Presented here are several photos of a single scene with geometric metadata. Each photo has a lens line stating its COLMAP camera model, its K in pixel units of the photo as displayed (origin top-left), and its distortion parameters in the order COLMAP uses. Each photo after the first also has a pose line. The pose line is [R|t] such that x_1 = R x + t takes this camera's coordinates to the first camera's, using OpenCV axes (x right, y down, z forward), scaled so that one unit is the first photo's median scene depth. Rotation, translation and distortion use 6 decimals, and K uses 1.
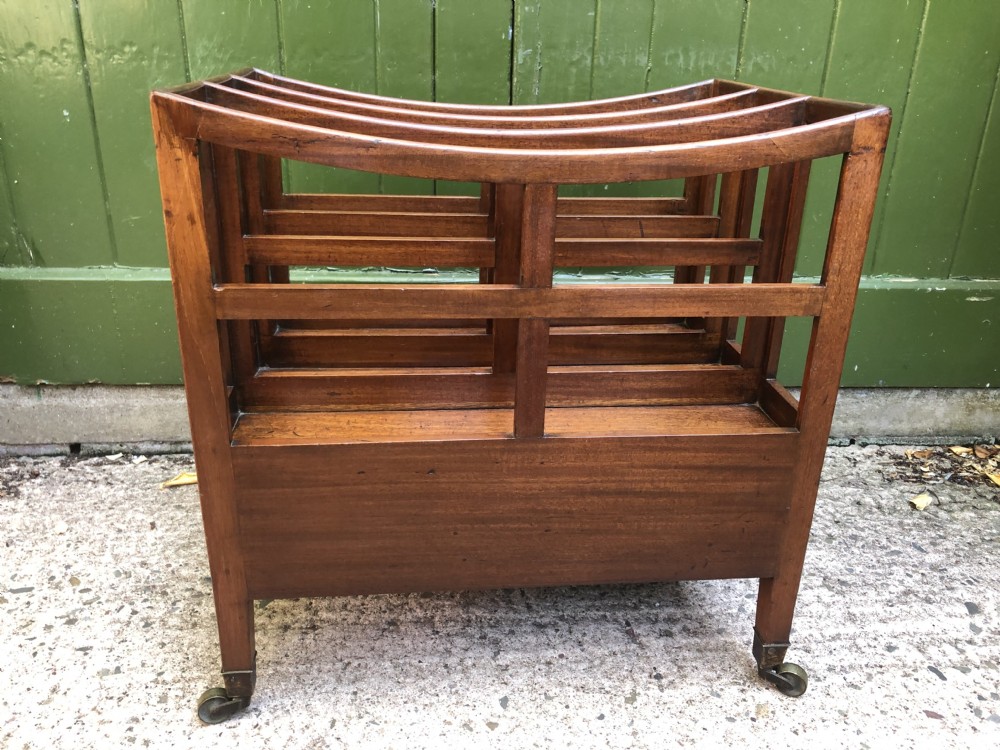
lens RADIAL K [[833.6, 0, 504.7], [0, 833.6, 358.3], [0, 0, 1]] dist [-0.016502, 0.046315]
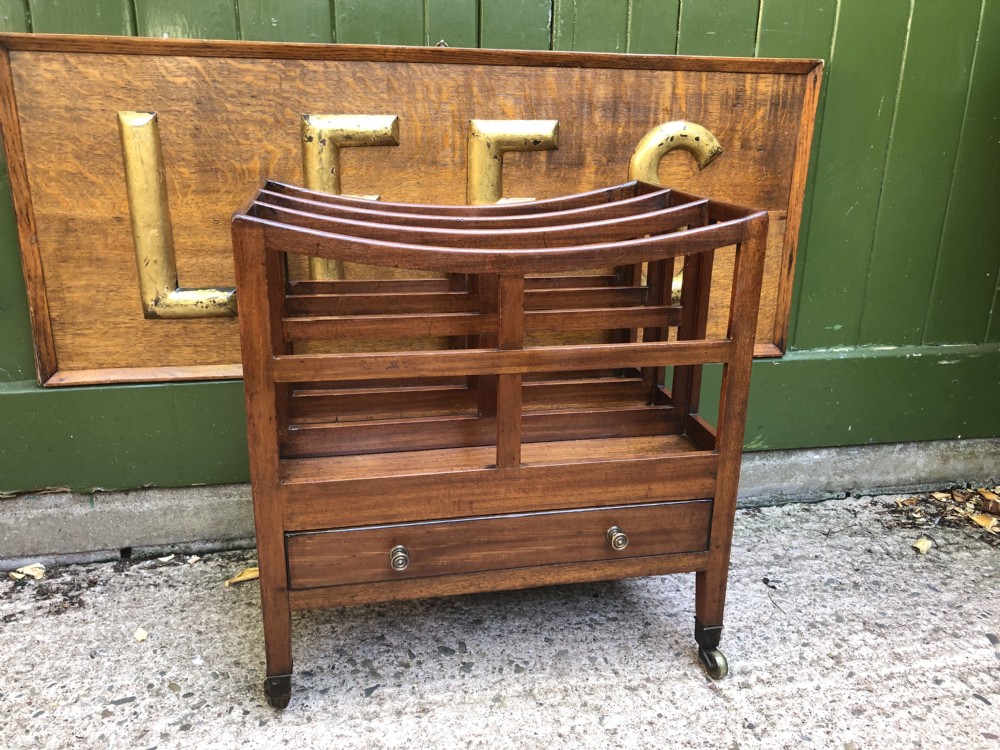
lens RADIAL K [[833.6, 0, 502.1], [0, 833.6, 357.0], [0, 0, 1]] dist [-0.016502, 0.046315]
pose [[0.992458, -0.047303, 0.113095, -0.196123], [0.055496, 0.995972, -0.070423, -0.036966], [-0.109308, 0.076168, 0.991085, -0.077094]]
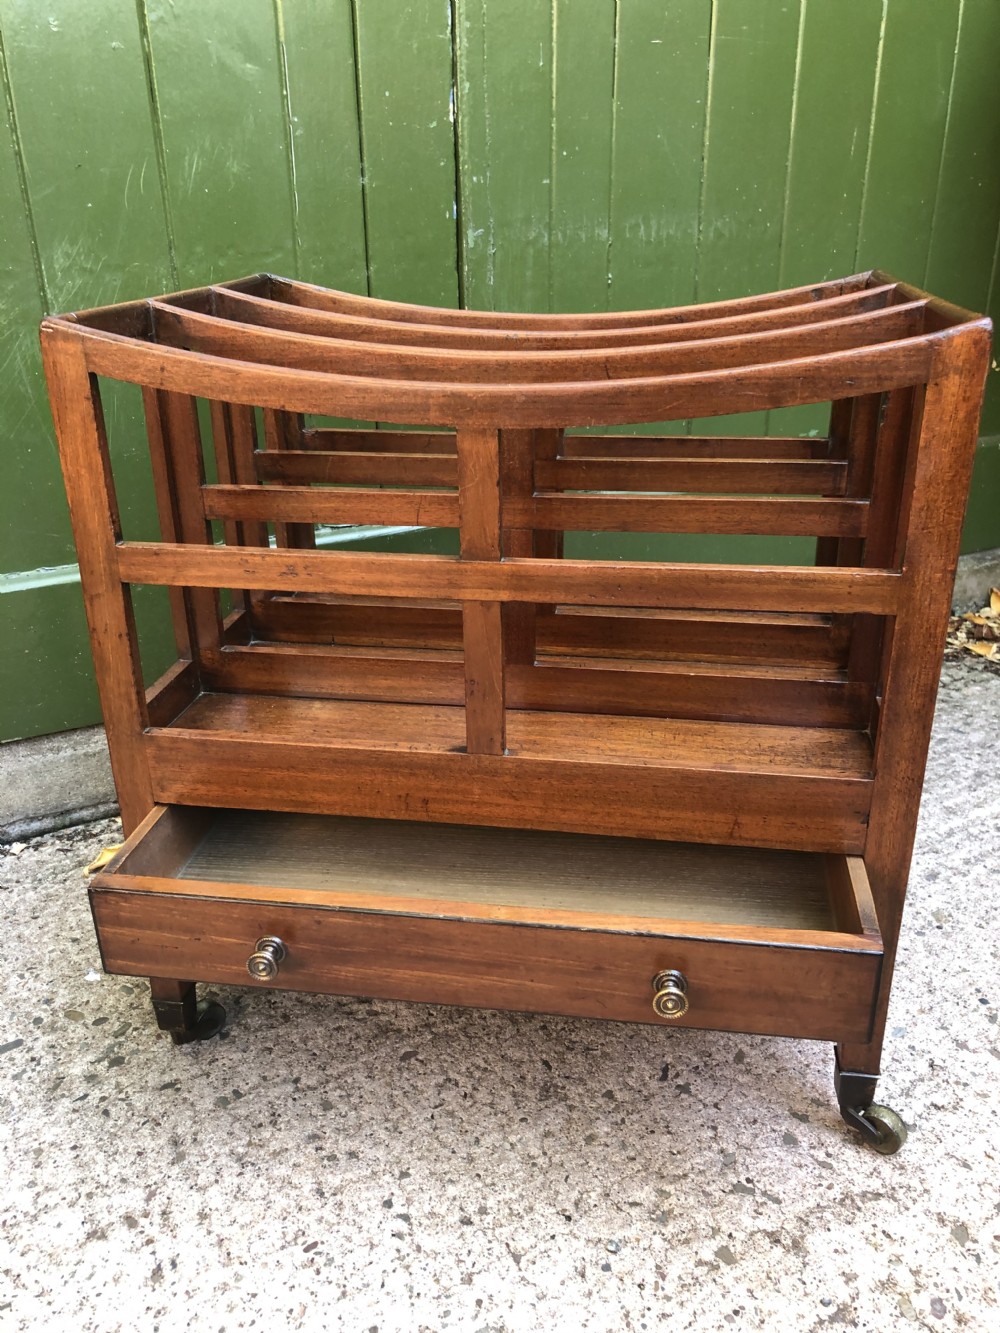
lens RADIAL K [[1111.2, 0, 495.0], [0, 1111.2, 653.0], [0, 0, 1]] dist [-0.016502, 0.046315]
pose [[0.926226, -0.186283, 0.327726, -0.398380], [0.175649, 0.982496, 0.062039, -0.032004], [-0.333546, 0.000103, 0.942734, -0.020918]]
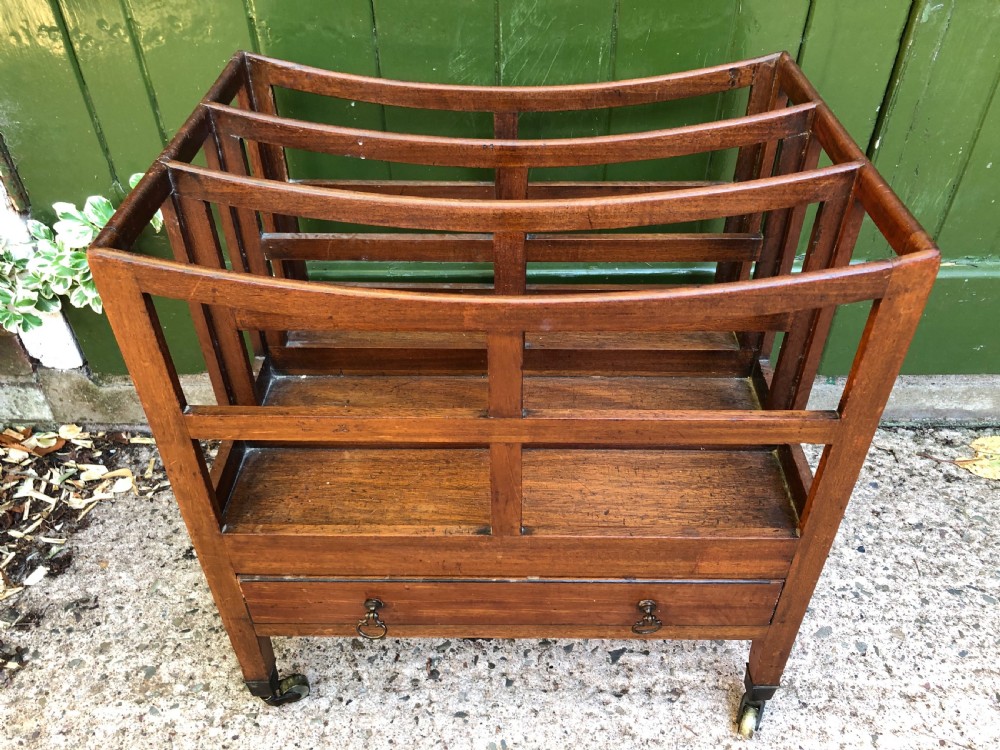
lens RADIAL K [[833.6, 0, 497.2], [0, 833.6, 364.8], [0, 0, 1]] dist [-0.016502, 0.046315]
pose [[0.997051, 0.018880, -0.074386, -0.320789], [0.006116, 0.946638, 0.322240, -0.315714], [0.076501, -0.321745, 0.943731, 0.145322]]
